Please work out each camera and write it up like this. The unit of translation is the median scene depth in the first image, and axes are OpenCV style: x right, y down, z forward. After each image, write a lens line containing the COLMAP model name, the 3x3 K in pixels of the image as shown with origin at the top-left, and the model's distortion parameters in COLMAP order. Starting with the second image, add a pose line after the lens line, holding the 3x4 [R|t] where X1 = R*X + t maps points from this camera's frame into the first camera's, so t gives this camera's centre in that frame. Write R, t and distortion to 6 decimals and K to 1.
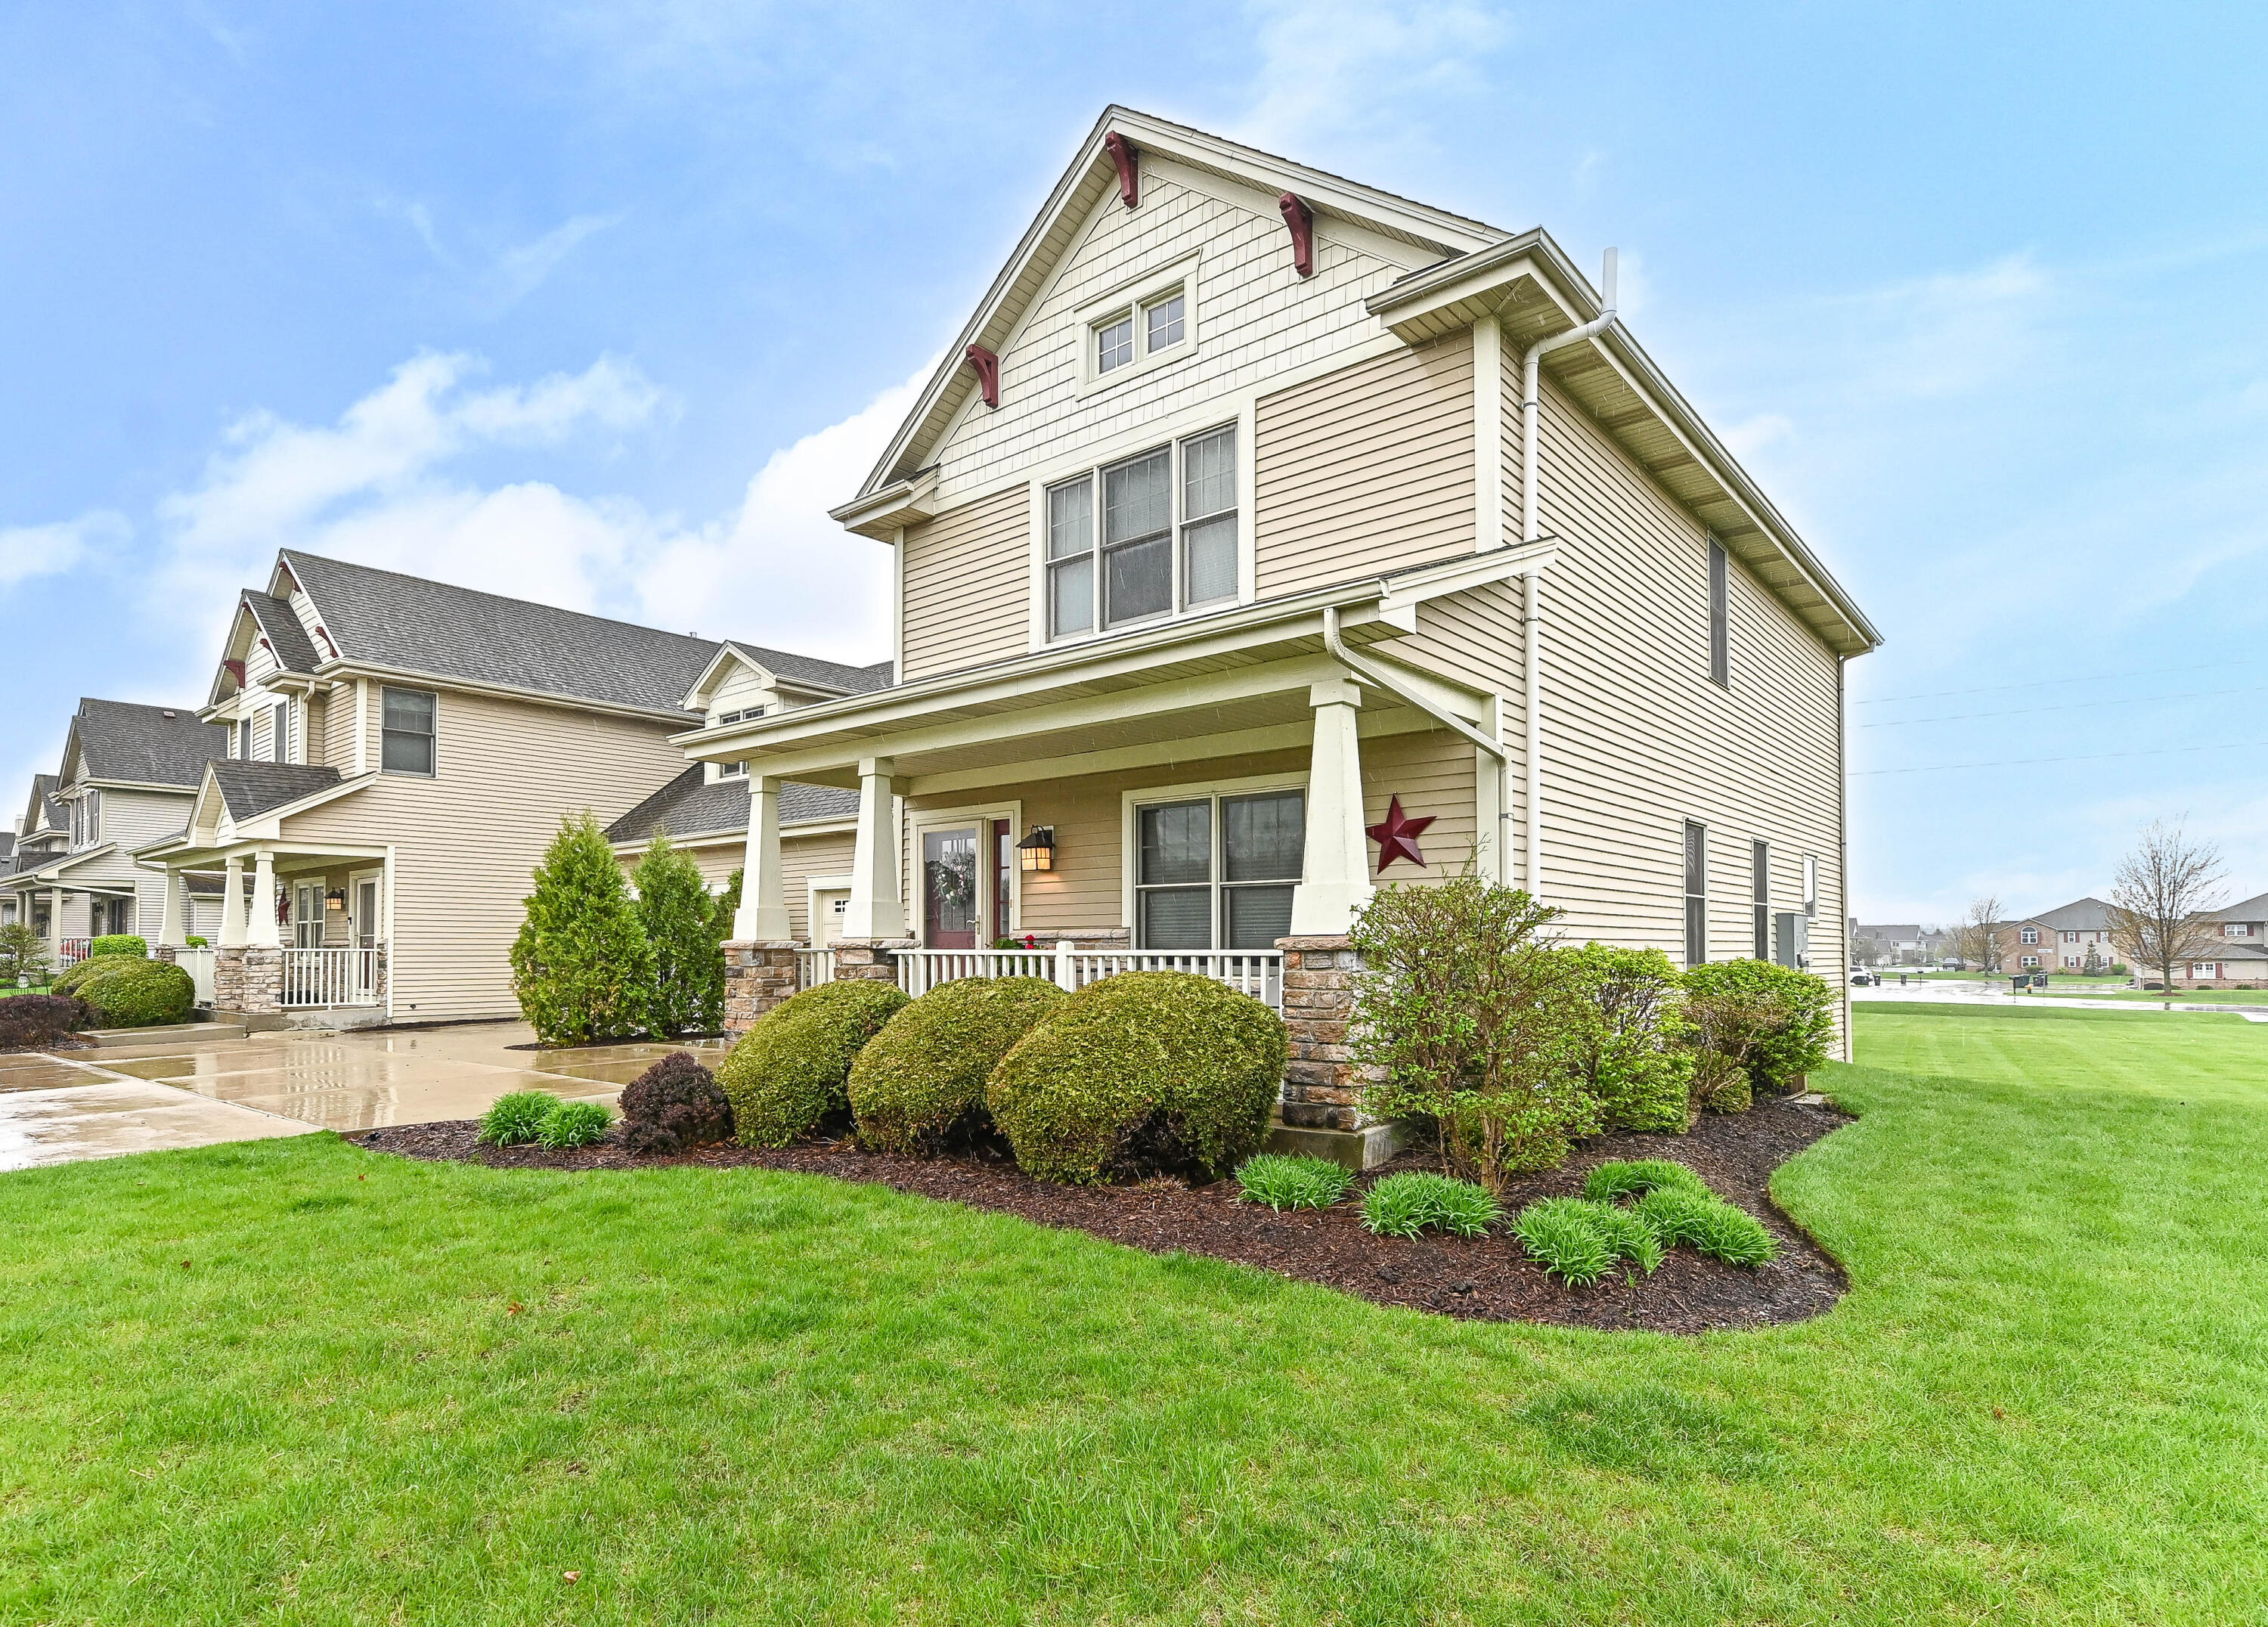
lens RADIAL K [[1107.8, 0, 1073.8], [0, 1107.8, 895.8], [0, 0, 1]] dist [0.000839, 0.000493]
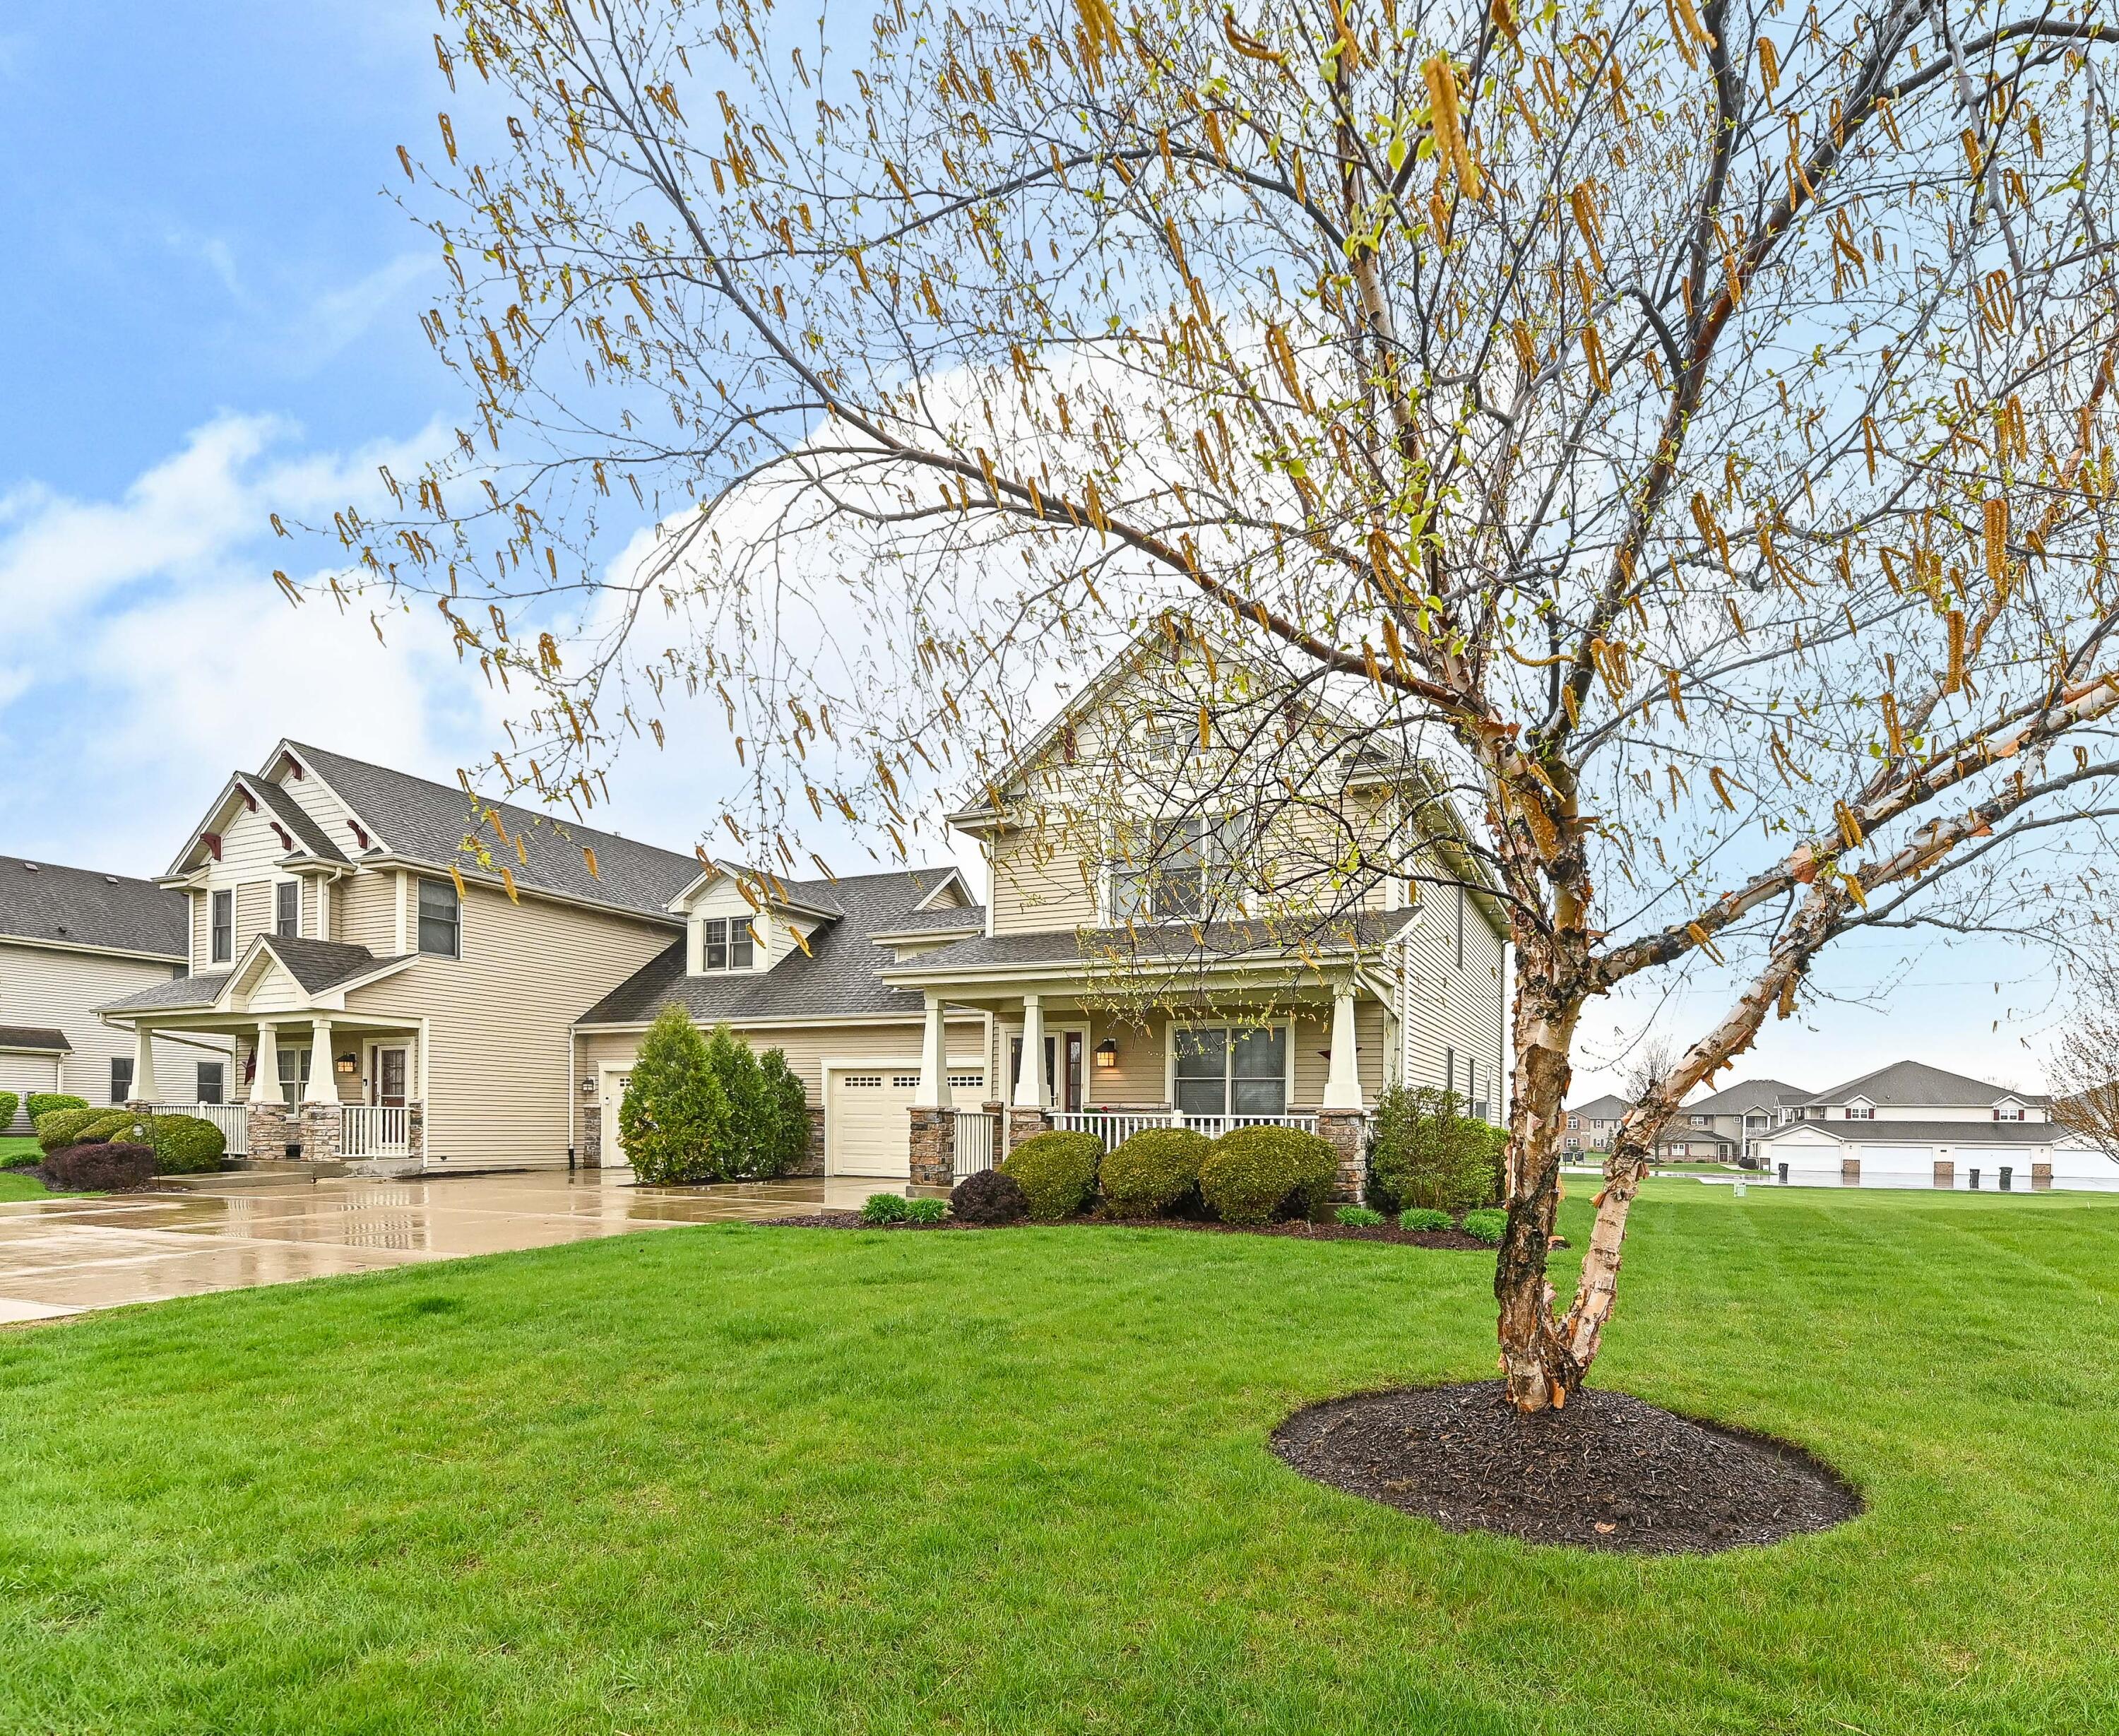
lens RADIAL K [[1022.7, 0, 1123.1], [0, 1022.7, 1084.0], [0, 0, 1]] dist [-0.002596, -0.000048]
pose [[0.956235, 0.025490, 0.291487, -0.443791], [-0.028101, 0.999594, 0.004774, -0.004881], [-0.291247, -0.012756, 0.956563, -0.432028]]
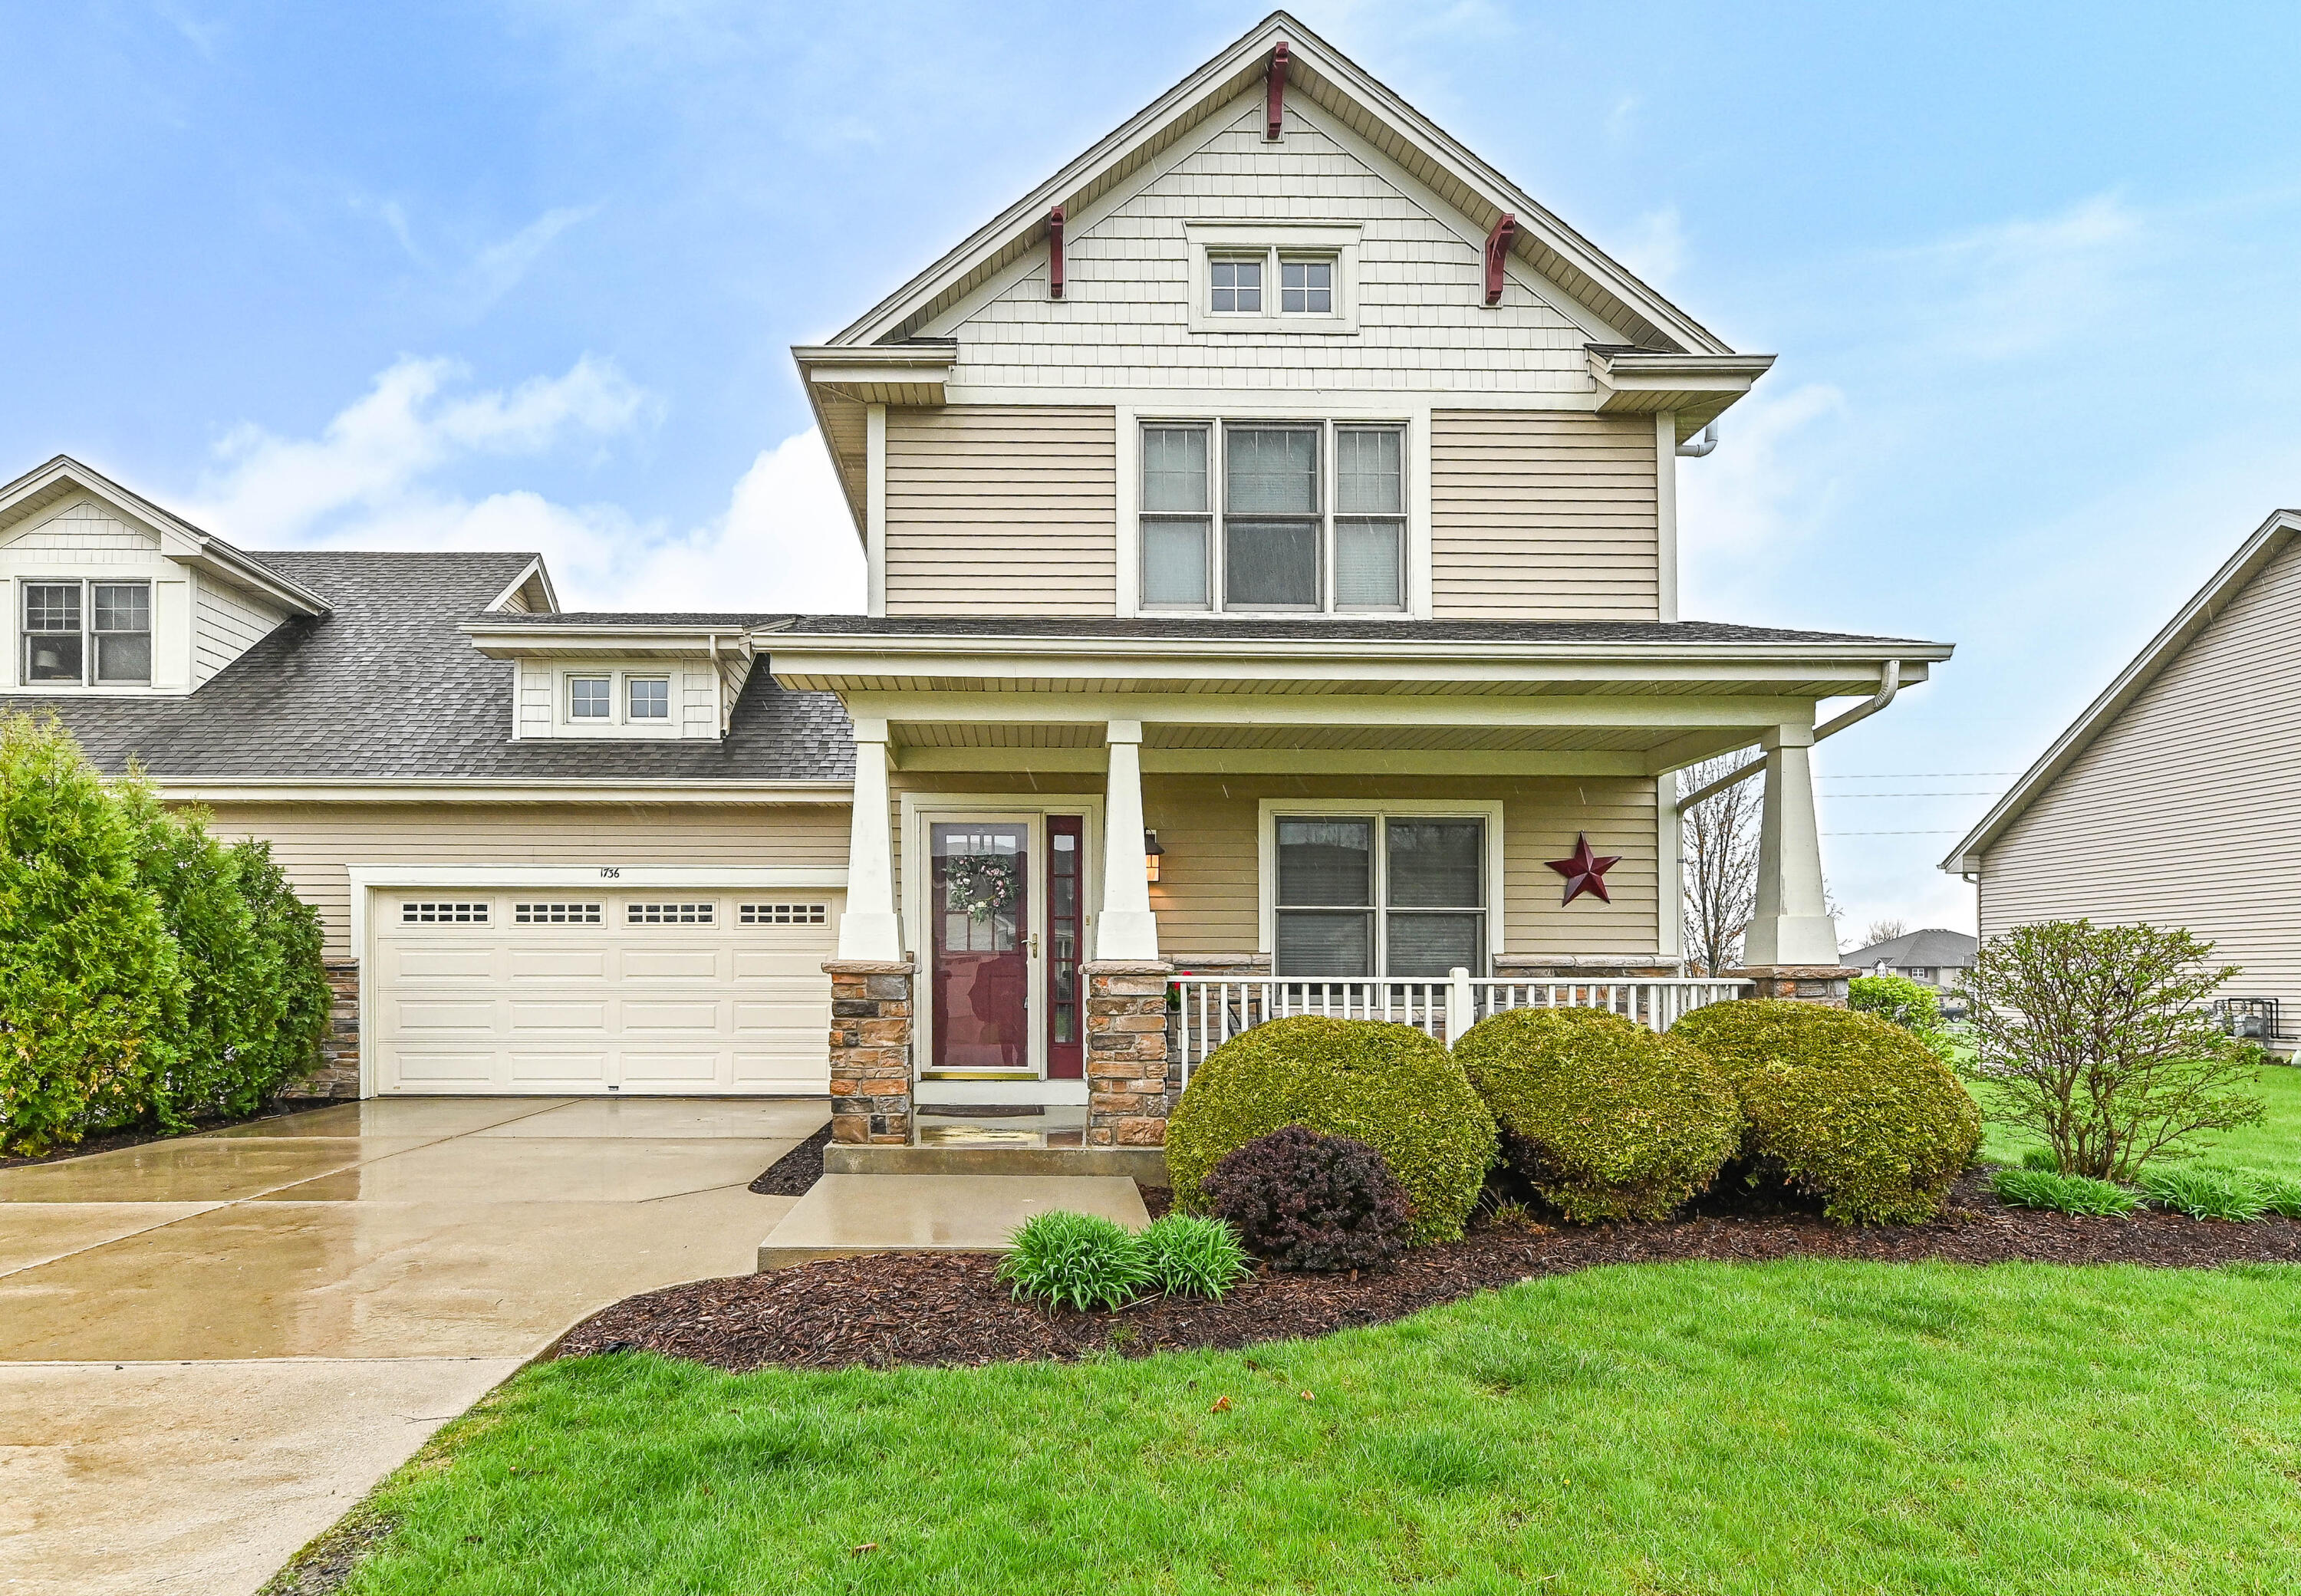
lens RADIAL K [[1175.4, 0, 1048.4], [0, 1175.4, 947.6], [0, 0, 1]] dist [-0.004841, 0.001515]
pose [[0.763597, 0.020469, 0.645369, -0.658598], [-0.033298, 0.999416, 0.007699, 0.021739], [-0.644834, -0.027369, 0.763832, 0.373634]]
